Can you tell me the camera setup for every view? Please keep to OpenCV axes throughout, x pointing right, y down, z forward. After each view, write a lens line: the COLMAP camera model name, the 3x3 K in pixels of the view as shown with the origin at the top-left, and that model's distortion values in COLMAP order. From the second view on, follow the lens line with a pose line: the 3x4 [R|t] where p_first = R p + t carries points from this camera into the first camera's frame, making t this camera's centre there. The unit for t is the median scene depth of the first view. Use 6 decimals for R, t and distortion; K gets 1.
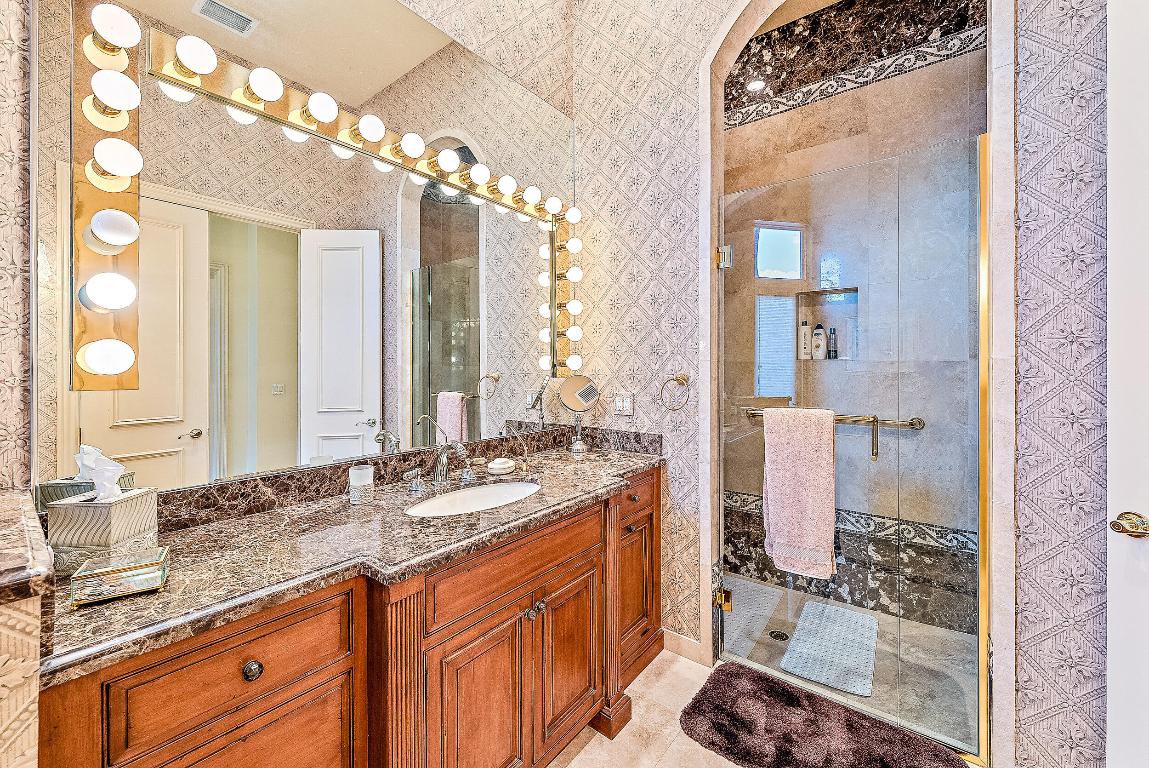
lens RADIAL K [[450.3, 0, 589.7], [0, 450.3, 368.4], [0, 0, 1]] dist [0.012105, 0.000224]
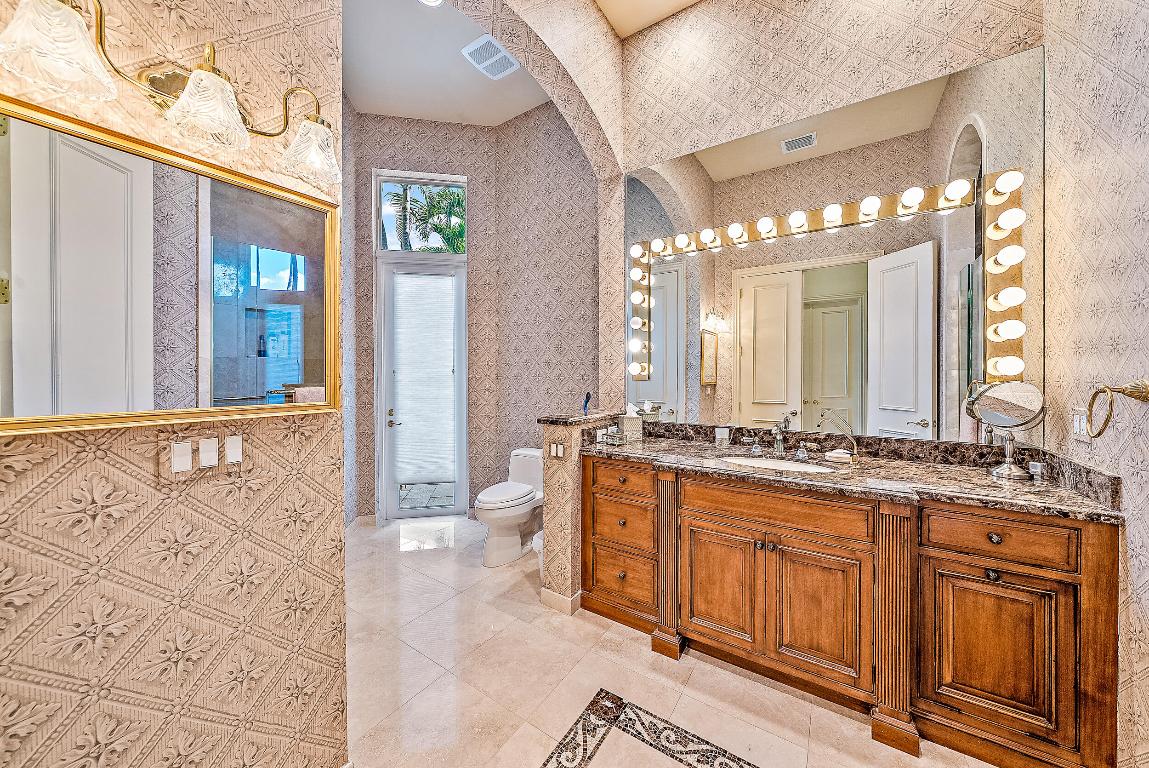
lens RADIAL K [[394.9, 0, 569.1], [0, 394.9, 376.5], [0, 0, 1]] dist [-0.001030, -0.000103]
pose [[0.053632, 0.007788, -0.998530, 0.682660], [0.003019, 0.999964, 0.007961, 0.001568], [0.998556, -0.003442, 0.053606, 0.223052]]
